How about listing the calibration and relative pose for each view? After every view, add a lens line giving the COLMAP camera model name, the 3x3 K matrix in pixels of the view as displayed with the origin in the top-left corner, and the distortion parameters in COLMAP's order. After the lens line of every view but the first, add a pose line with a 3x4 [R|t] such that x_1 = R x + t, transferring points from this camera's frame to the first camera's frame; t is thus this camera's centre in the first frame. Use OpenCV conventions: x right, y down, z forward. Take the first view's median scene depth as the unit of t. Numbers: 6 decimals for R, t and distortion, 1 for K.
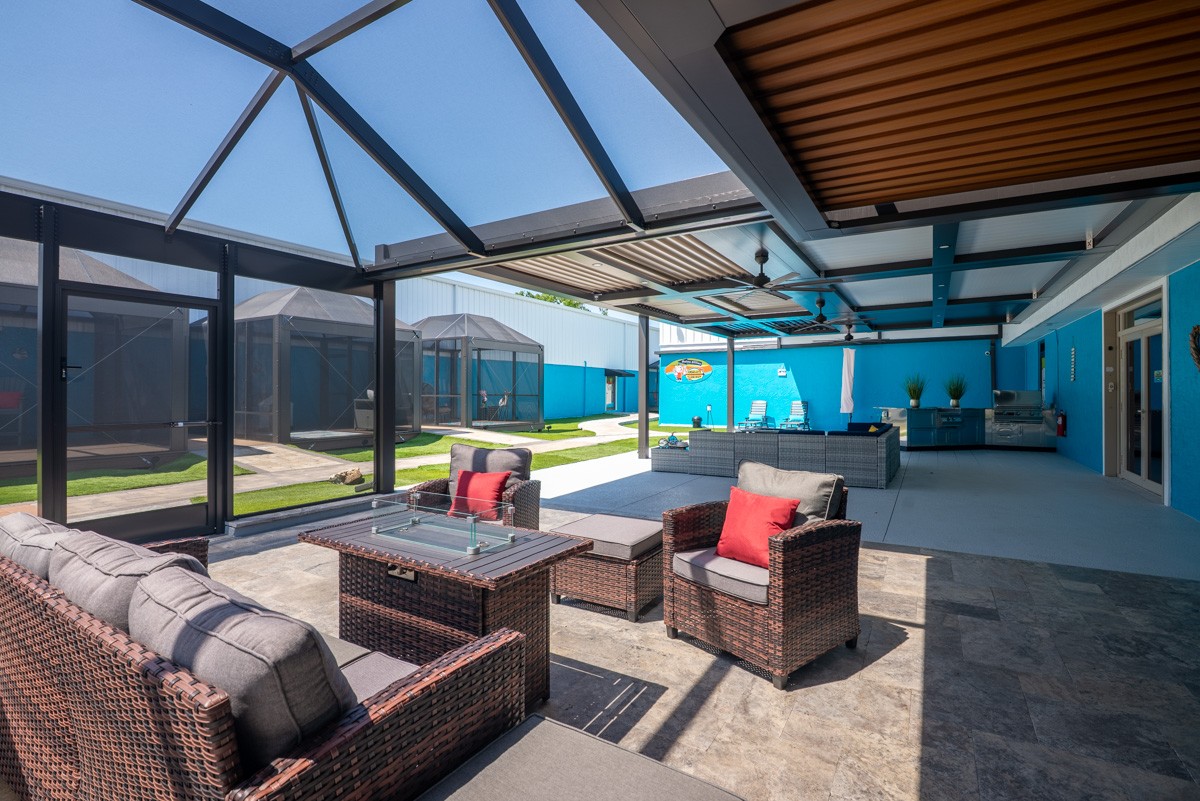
lens RADIAL K [[557.7, 0, 602.2], [0, 557.7, 394.8], [0, 0, 1]] dist [0.000540, 0.000009]
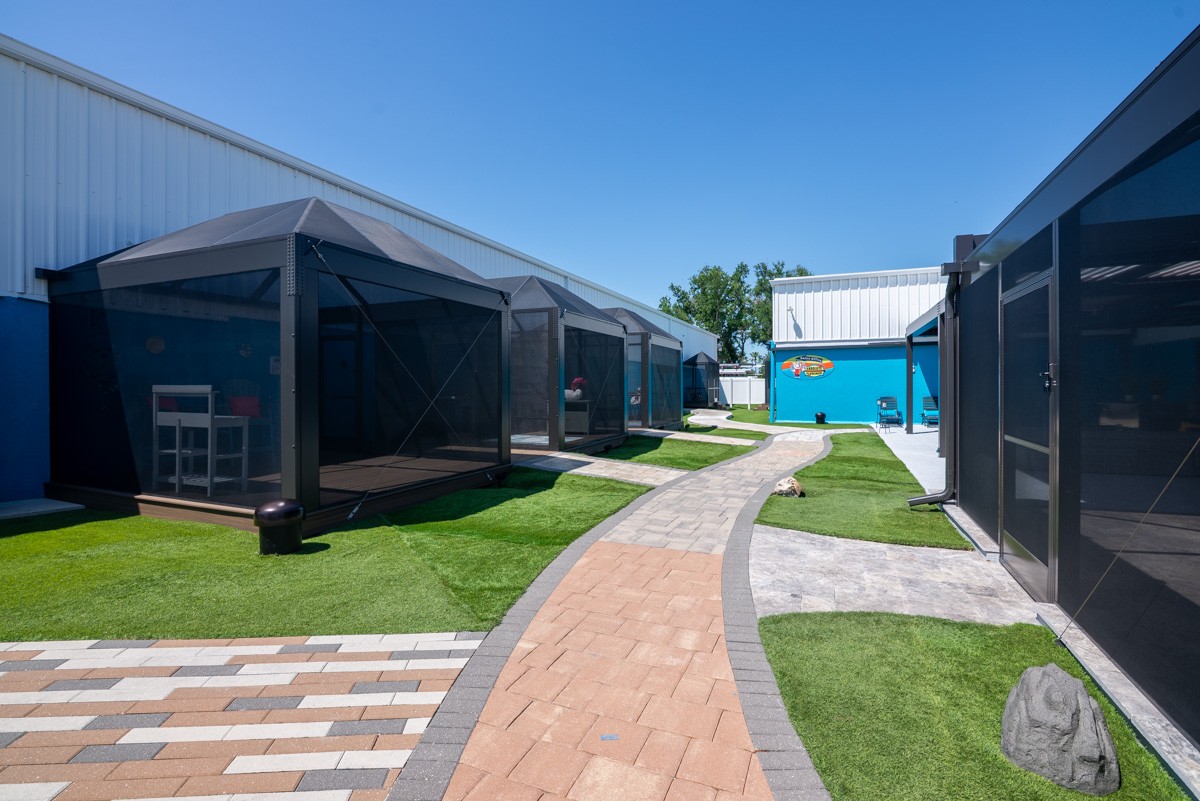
lens RADIAL K [[557.7, 0, 600.1], [0, 557.7, 390.2], [0, 0, 1]] dist [0.000540, 0.000009]
pose [[0.989153, -0.008338, 0.146652, -0.368177], [0.008001, 0.999964, 0.002891, -0.008087], [-0.146671, -0.001686, 0.989184, 0.063362]]
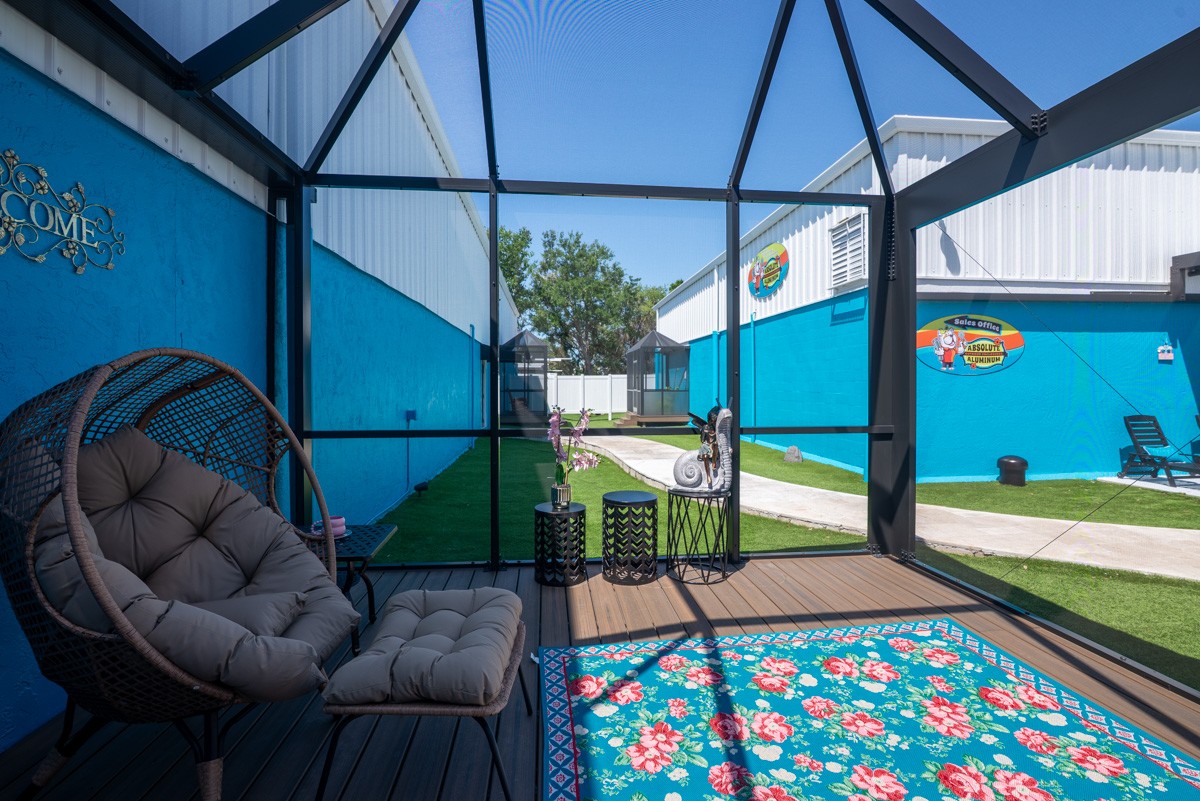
lens RADIAL K [[557.7, 0, 595.9], [0, 557.7, 399.9], [0, 0, 1]] dist [0.000540, 0.000009]
pose [[0.812087, -0.022933, 0.583085, -0.318571], [0.007079, 0.999541, 0.029453, -0.016437], [-0.583493, -0.019790, 0.811877, 0.839788]]
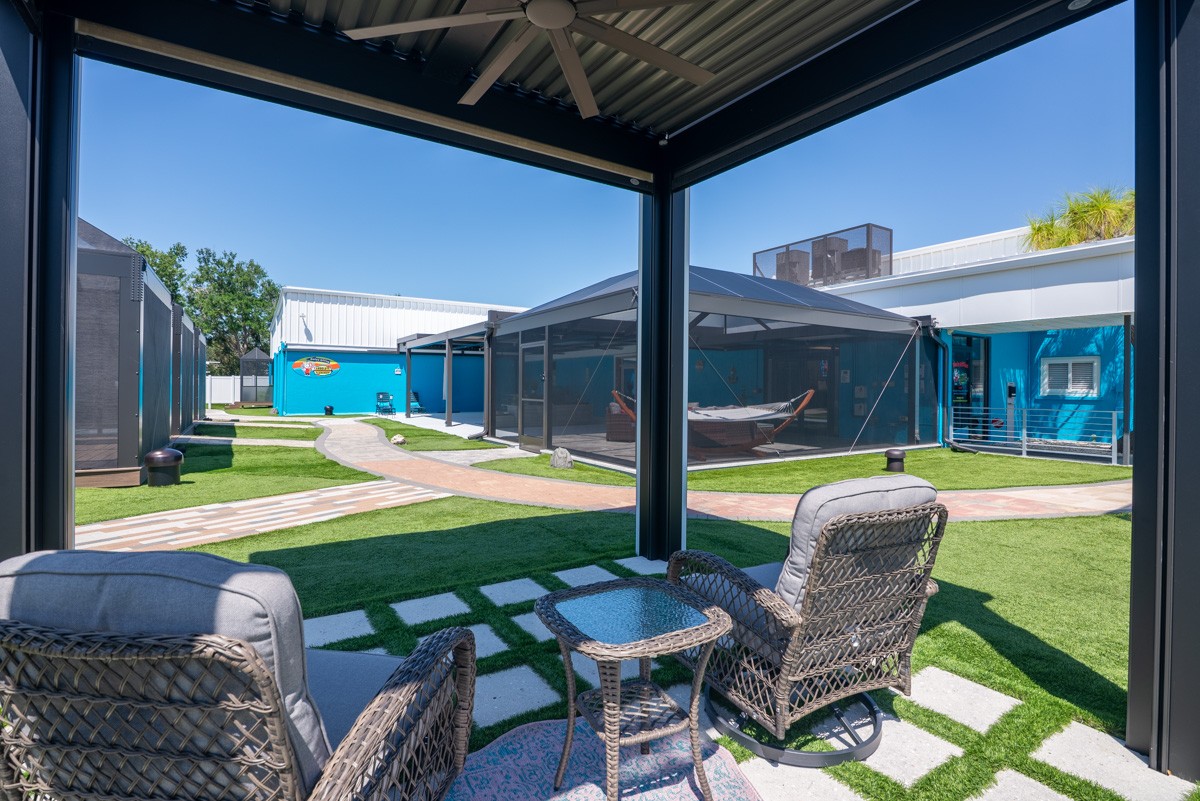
lens RADIAL K [[557.7, 0, 604.0], [0, 557.7, 395.1], [0, 0, 1]] dist [0.000540, 0.000009]
pose [[0.450054, -0.010898, 0.892935, -0.628088], [-0.001914, 0.999911, 0.013169, -0.001034], [-0.892999, -0.007636, 0.449994, -0.062462]]
